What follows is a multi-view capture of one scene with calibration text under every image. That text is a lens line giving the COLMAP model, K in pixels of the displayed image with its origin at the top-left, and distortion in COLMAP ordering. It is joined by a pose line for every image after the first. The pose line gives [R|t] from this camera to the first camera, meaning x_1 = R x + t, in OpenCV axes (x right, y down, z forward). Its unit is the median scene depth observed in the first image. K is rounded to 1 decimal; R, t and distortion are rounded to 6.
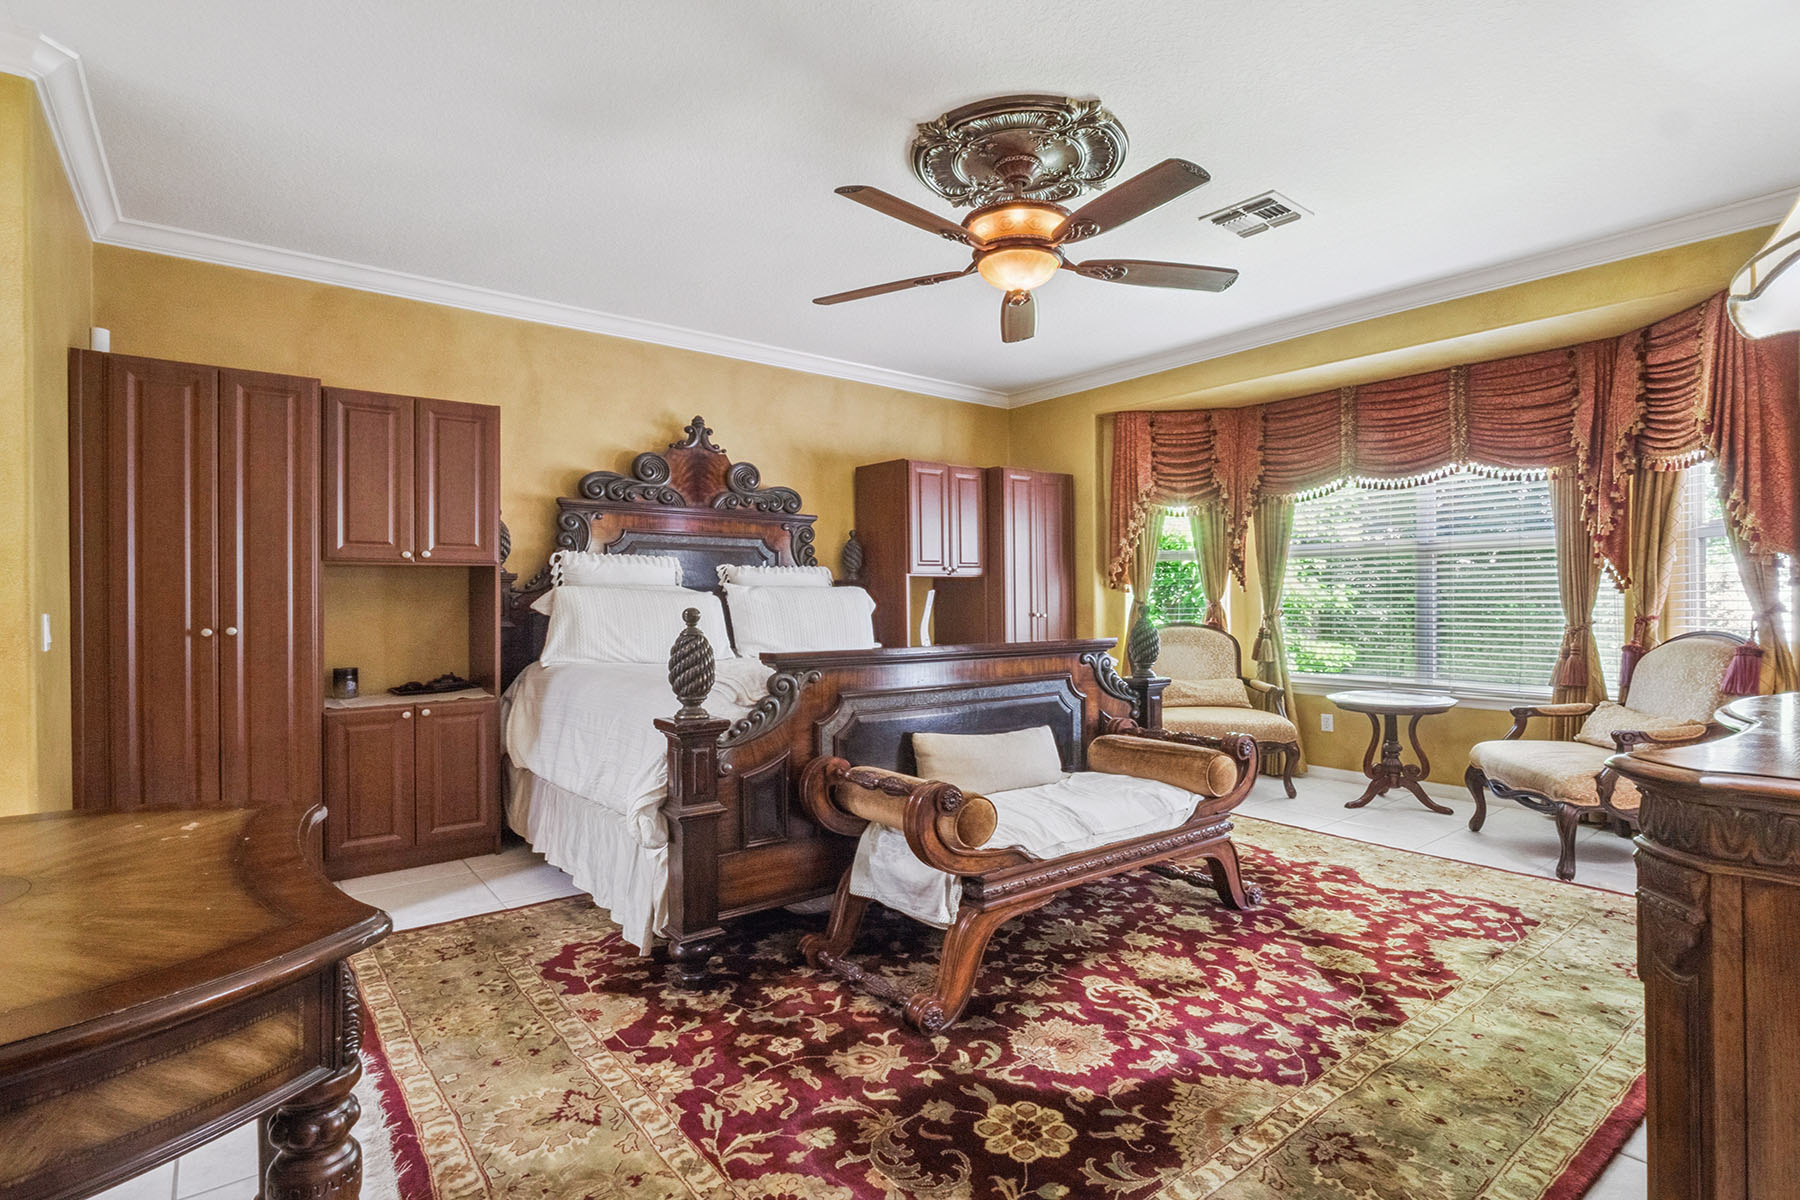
lens RADIAL K [[876.5, 0, 902.4], [0, 876.5, 603.0], [0, 0, 1]] dist [-0.000438, 0.000046]
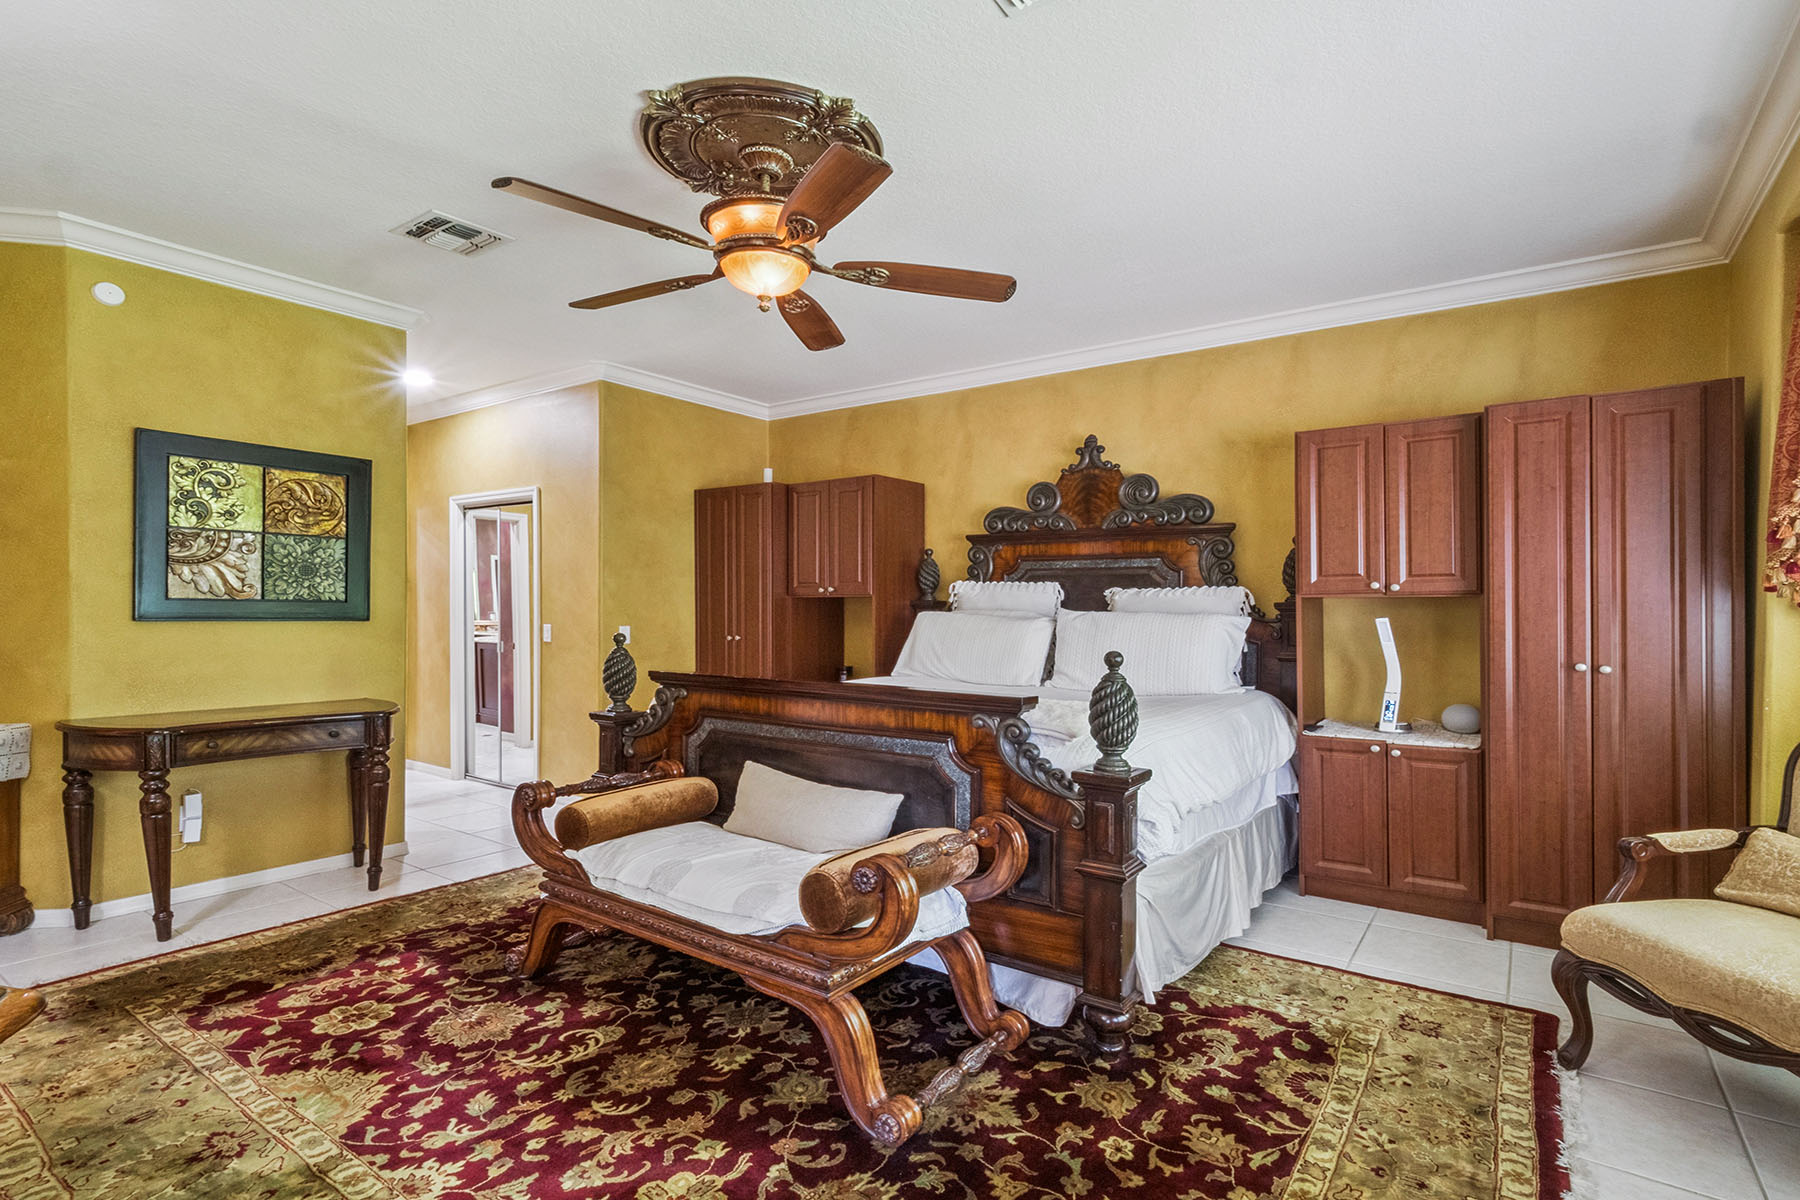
lens RADIAL K [[876.5, 0, 902.4], [0, 876.5, 603.0], [0, 0, 1]] dist [-0.000438, 0.000046]
pose [[0.282747, -0.009981, -0.959143, 1.135972], [-0.016616, 0.999745, -0.015302, -0.018172], [0.959051, 0.020264, 0.282509, 0.959691]]
